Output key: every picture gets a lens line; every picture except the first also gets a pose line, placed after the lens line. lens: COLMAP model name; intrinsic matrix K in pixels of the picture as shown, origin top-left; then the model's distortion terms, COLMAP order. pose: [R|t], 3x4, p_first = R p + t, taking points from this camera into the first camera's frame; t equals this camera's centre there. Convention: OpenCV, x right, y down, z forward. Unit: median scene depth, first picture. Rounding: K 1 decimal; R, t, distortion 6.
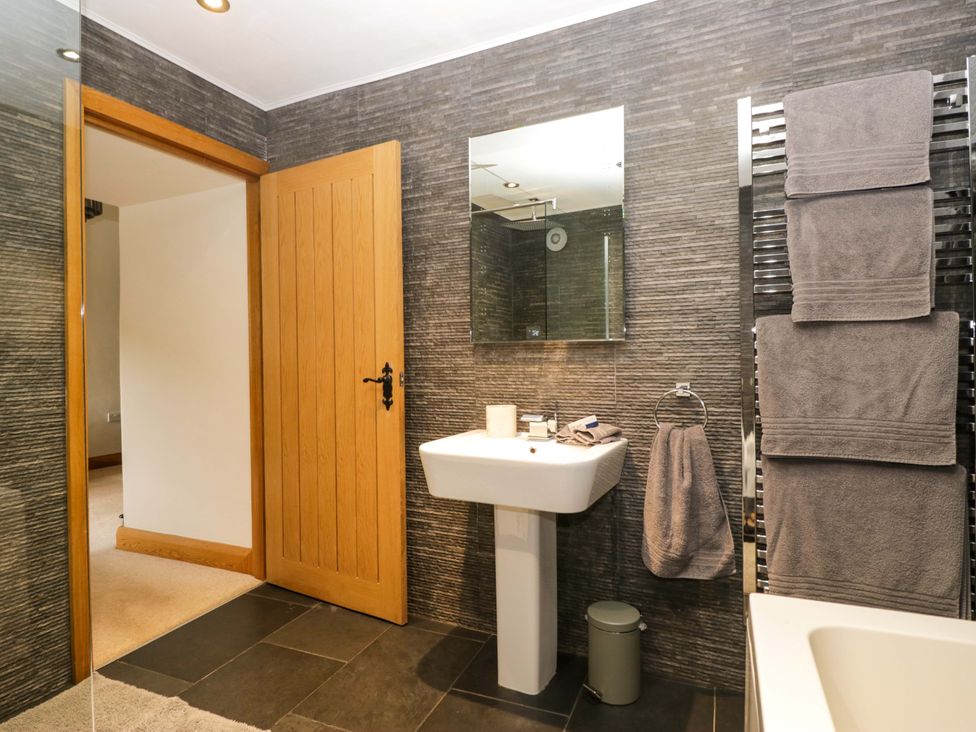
lens RADIAL K [[556.8, 0, 488.5], [0, 556.8, 362.0], [0, 0, 1]] dist [0.003384, -0.014525]
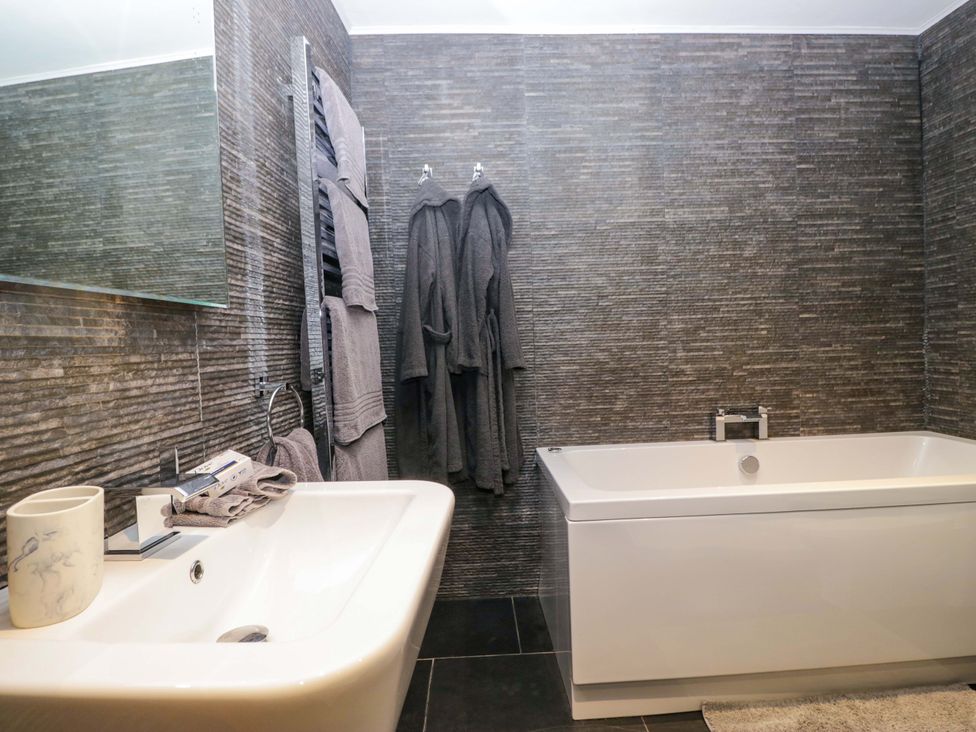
lens RADIAL K [[503.0, 0, 488.0], [0, 503.0, 366.0], [0, 0, 1]] dist [0.002015, -0.015028]
pose [[-0.409710, -0.014482, 0.912101, -0.314444], [0.054888, 0.997671, 0.040496, 0.012575], [-0.910563, 0.066655, -0.407961, 0.924664]]
